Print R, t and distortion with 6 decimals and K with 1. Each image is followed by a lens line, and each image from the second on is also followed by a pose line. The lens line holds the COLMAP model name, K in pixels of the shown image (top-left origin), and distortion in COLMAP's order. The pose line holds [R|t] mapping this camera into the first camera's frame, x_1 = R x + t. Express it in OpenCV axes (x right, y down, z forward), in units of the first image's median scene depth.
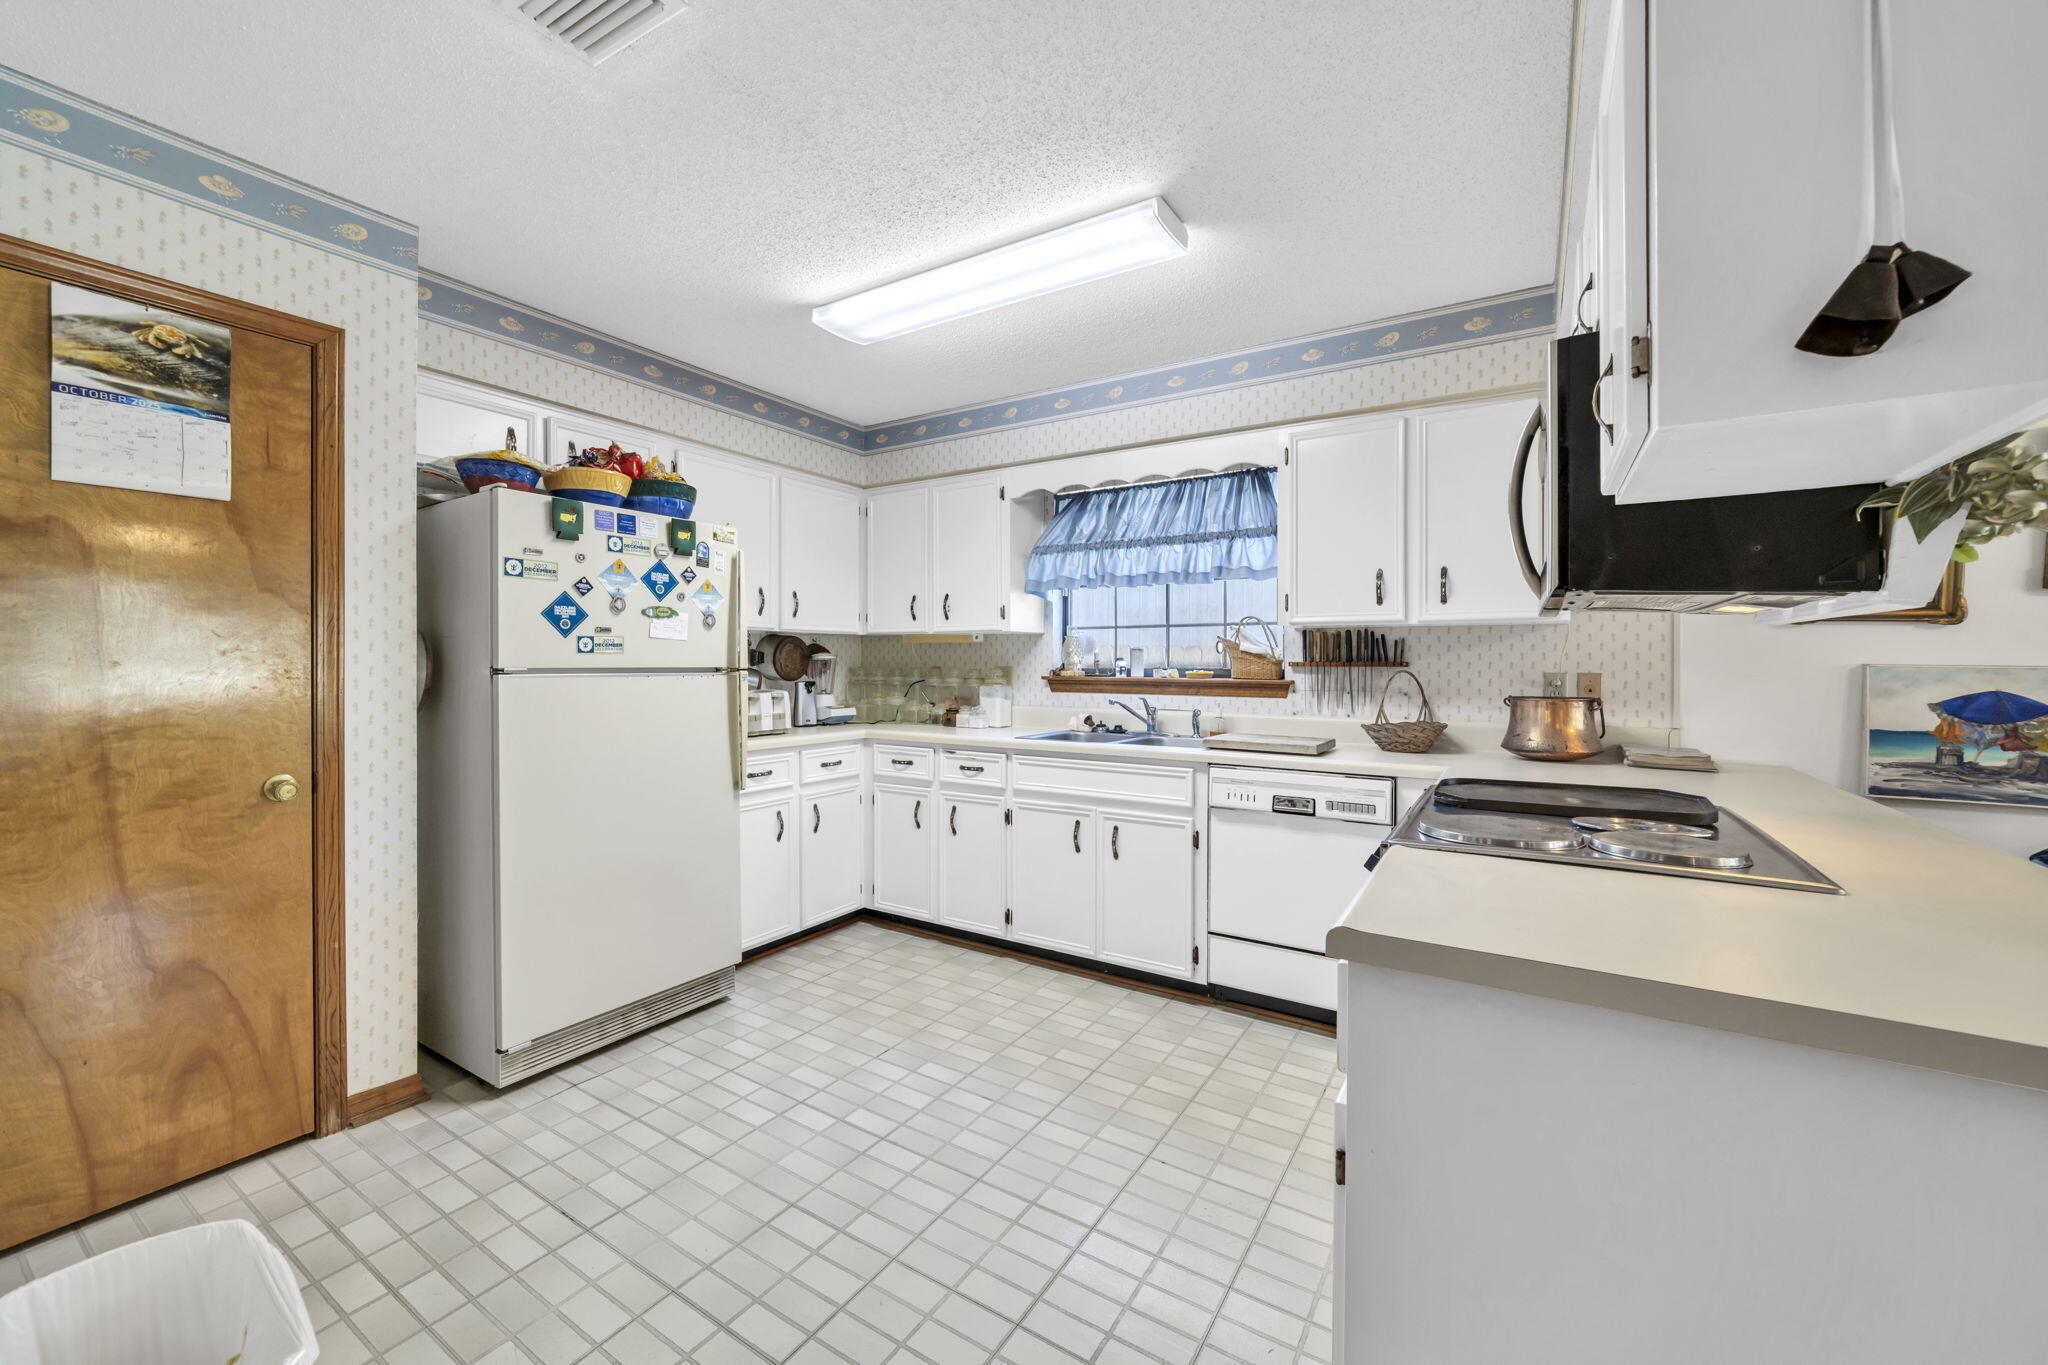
lens RADIAL K [[804.2, 0, 1020.5], [0, 804.2, 674.5], [0, 0, 1]] dist [-0.001226, 0.000147]
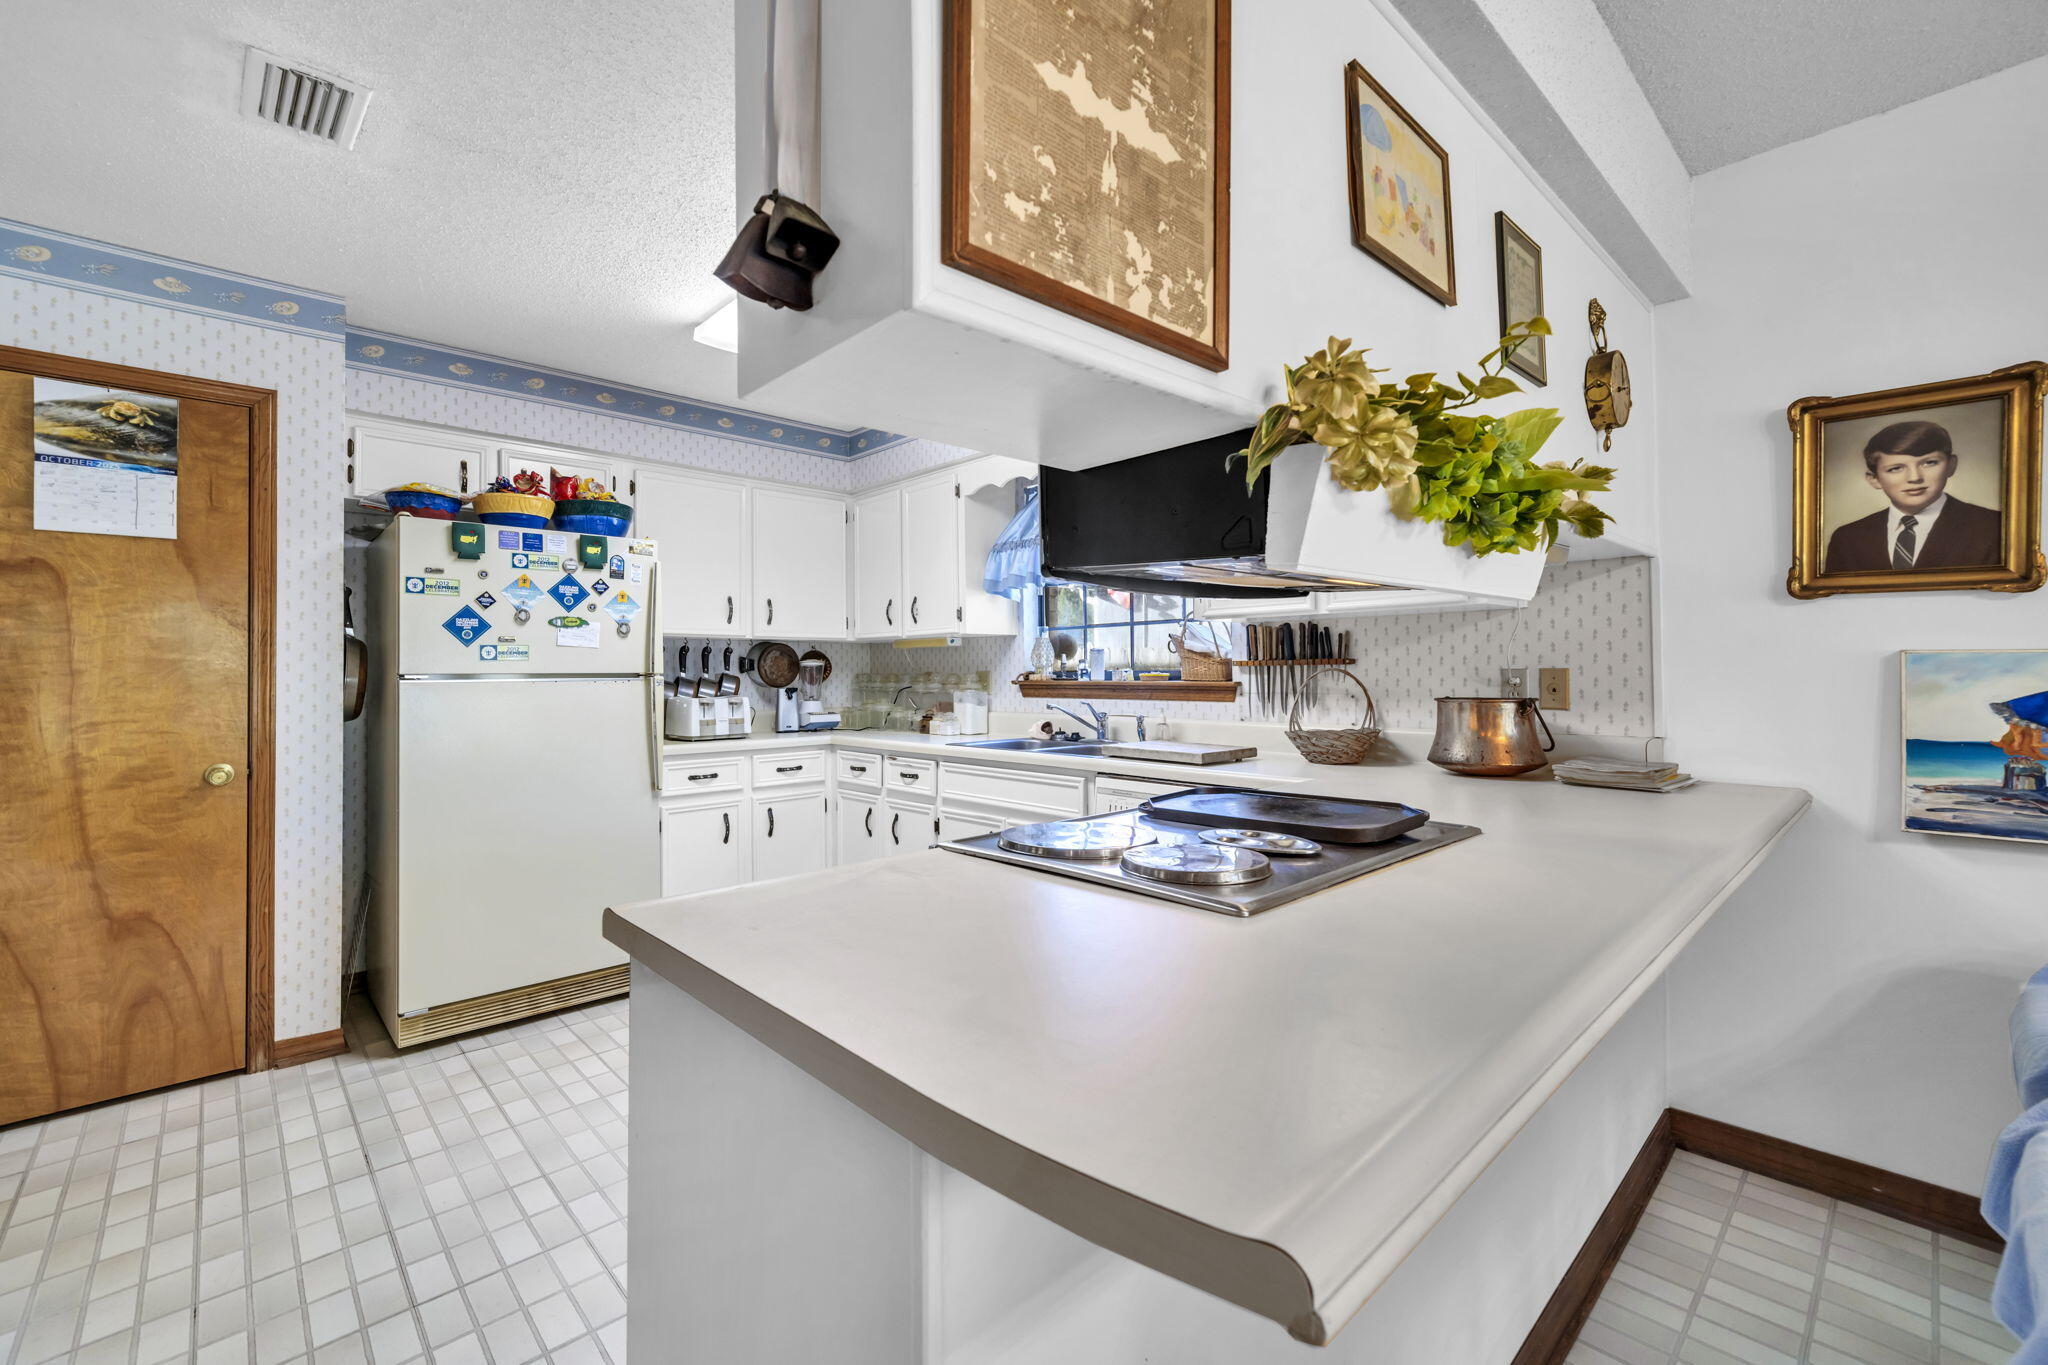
lens RADIAL K [[871.7, 0, 1021.6], [0, 871.7, 669.1], [0, 0, 1]] dist [0.012591, -0.000137]
pose [[0.967683, -0.011879, -0.251892, 0.482376], [0.007027, 0.999772, -0.020154, 0.015041], [0.252074, 0.017732, 0.967546, 0.019696]]
